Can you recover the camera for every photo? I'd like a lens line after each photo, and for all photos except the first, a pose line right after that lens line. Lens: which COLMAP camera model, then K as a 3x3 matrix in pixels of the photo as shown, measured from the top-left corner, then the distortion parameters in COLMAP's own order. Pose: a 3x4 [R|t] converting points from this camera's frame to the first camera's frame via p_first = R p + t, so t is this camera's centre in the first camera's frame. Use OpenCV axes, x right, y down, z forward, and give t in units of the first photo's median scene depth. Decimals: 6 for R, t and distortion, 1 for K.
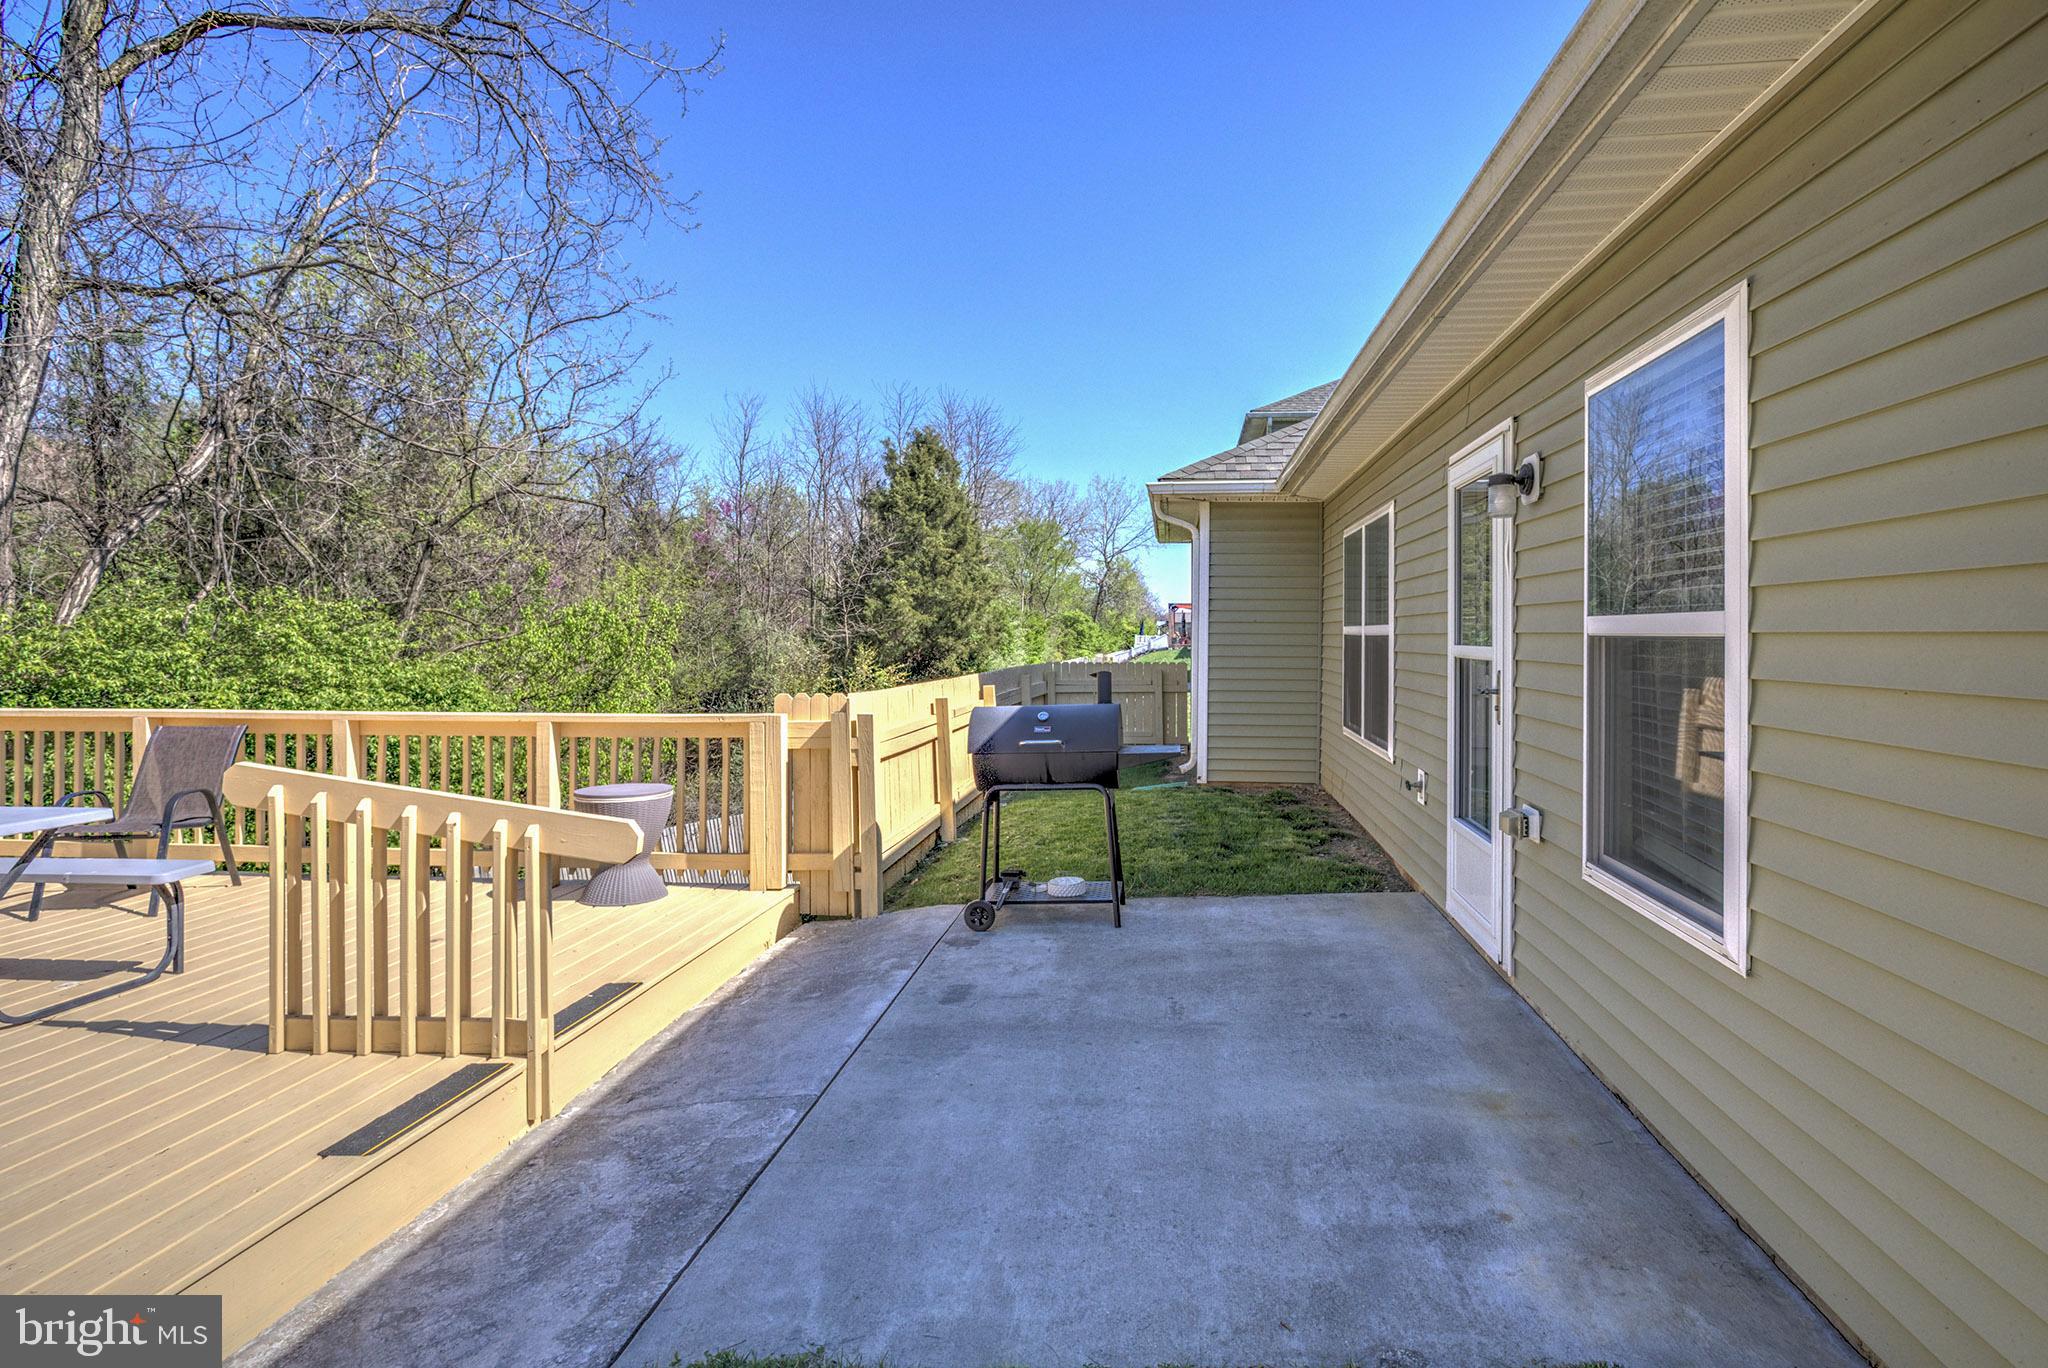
lens RADIAL K [[1048.5, 0, 1098.1], [0, 1048.5, 655.7], [0, 0, 1]] dist [0.000497, 0.001176]
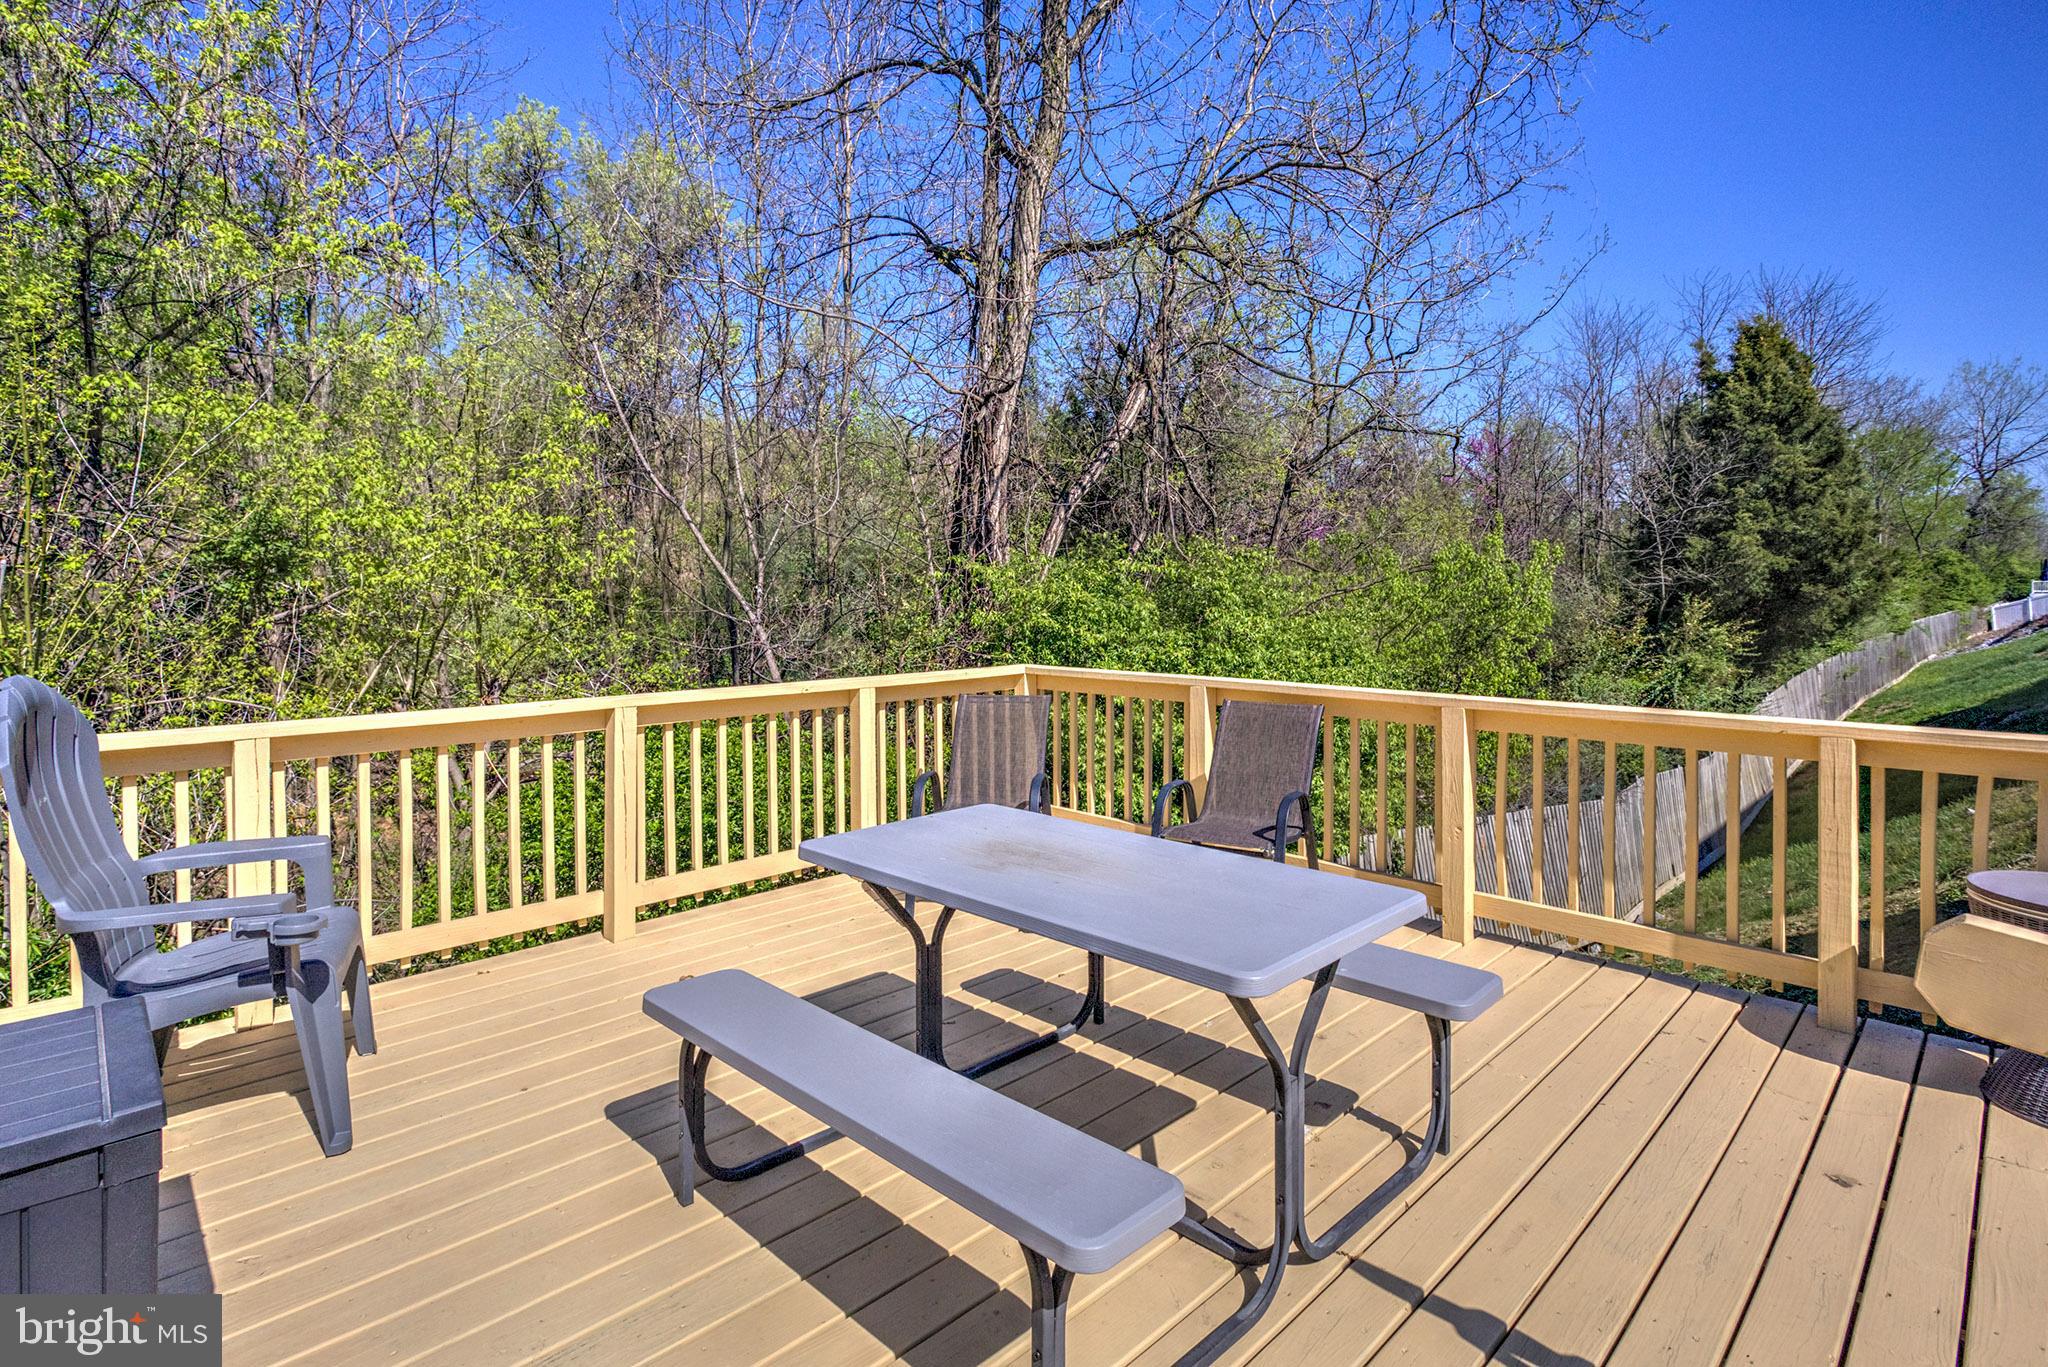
lens RADIAL K [[1045.3, 0, 1018.8], [0, 1045.3, 605.0], [0, 0, 1]] dist [-0.006094, -0.000738]
pose [[0.762854, 0.001331, -0.646569, -0.096514], [-0.002315, 0.999997, -0.000673, -0.001049], [0.646567, 0.002010, 0.762855, 0.055856]]
